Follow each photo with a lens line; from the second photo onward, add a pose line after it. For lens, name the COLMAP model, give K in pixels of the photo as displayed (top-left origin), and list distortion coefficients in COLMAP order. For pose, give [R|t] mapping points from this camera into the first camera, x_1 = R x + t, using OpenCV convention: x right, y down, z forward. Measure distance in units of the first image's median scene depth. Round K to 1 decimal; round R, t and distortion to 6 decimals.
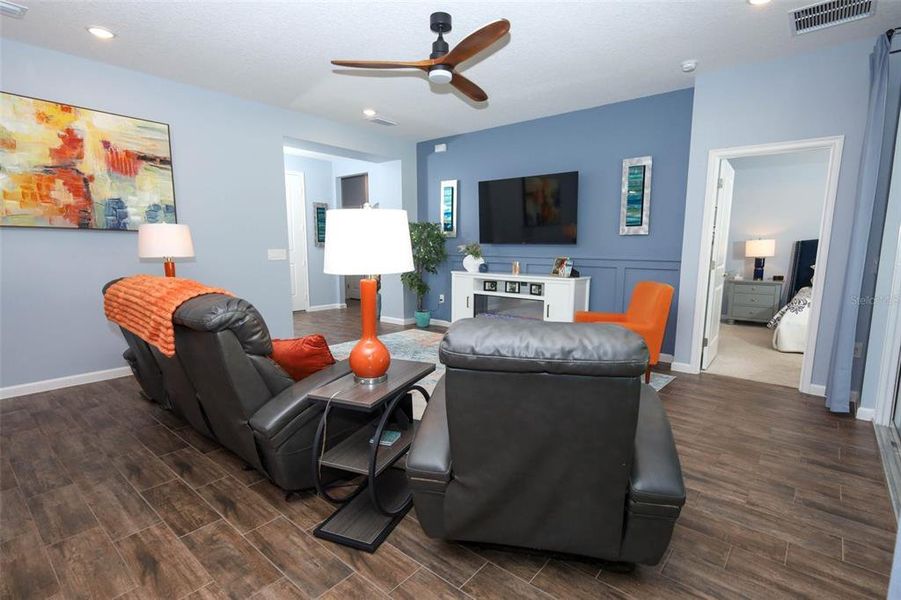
lens RADIAL K [[439.5, 0, 466.8], [0, 439.5, 308.0], [0, 0, 1]] dist [0.000872, 0.000215]
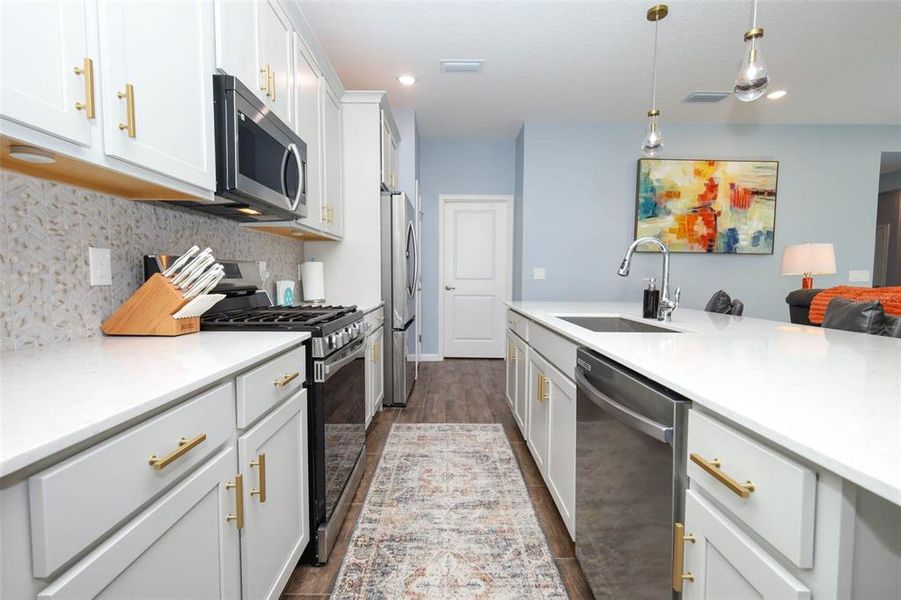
lens RADIAL K [[403.0, 0, 452.4], [0, 403.0, 298.0], [0, 0, 1]] dist [0.001659, -0.000401]
pose [[0.631007, 0.044394, -0.774506, -0.401532], [-0.113205, 0.992944, -0.035317, 0.073594], [0.767473, 0.109963, 0.631580, -0.292405]]
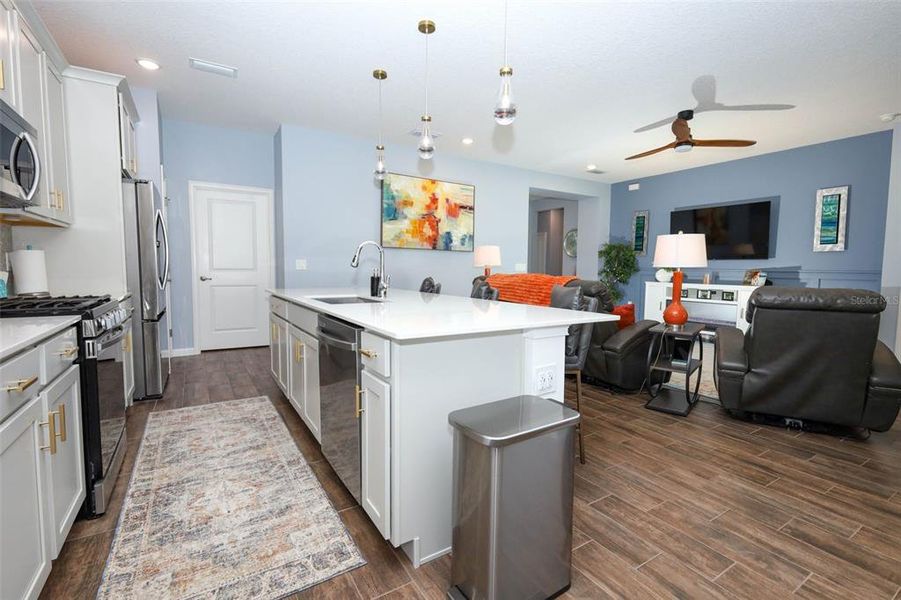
lens RADIAL K [[406.5, 0, 454.2], [0, 406.5, 293.5], [0, 0, 1]] dist [0.001770, -0.000048]
pose [[0.945357, 0.026071, -0.324993, -0.261759], [-0.051585, 0.996203, -0.070135, 0.092592], [0.321931, 0.083068, 0.943112, -0.430652]]
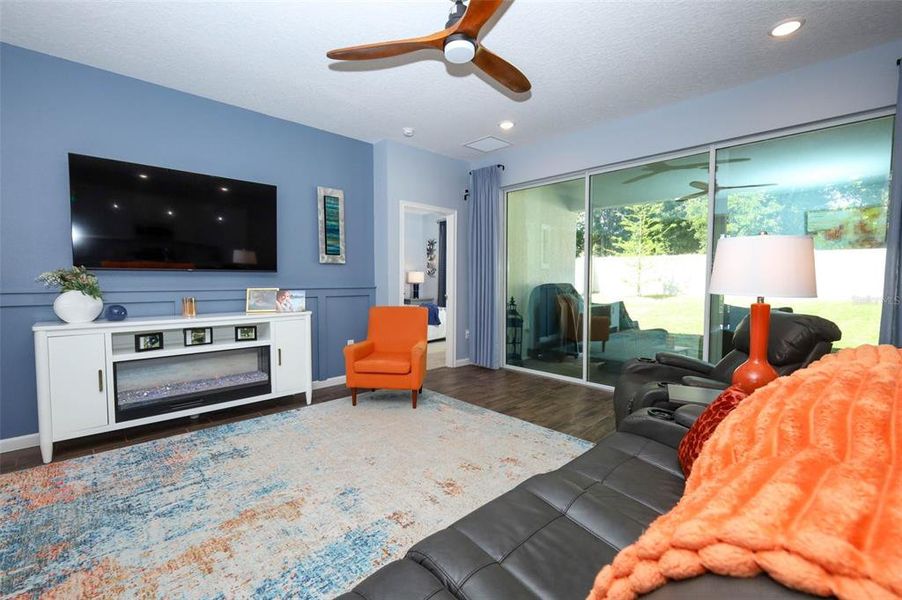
lens RADIAL K [[389.4, 0, 435.3], [0, 389.4, 299.8], [0, 0, 1]] dist [-0.001198, -0.000190]
pose [[0.158567, -0.061706, 0.985418, -0.556216], [0.138940, 0.989509, 0.039605, -0.103312], [-0.977523, 0.130634, 0.165477, 0.757062]]
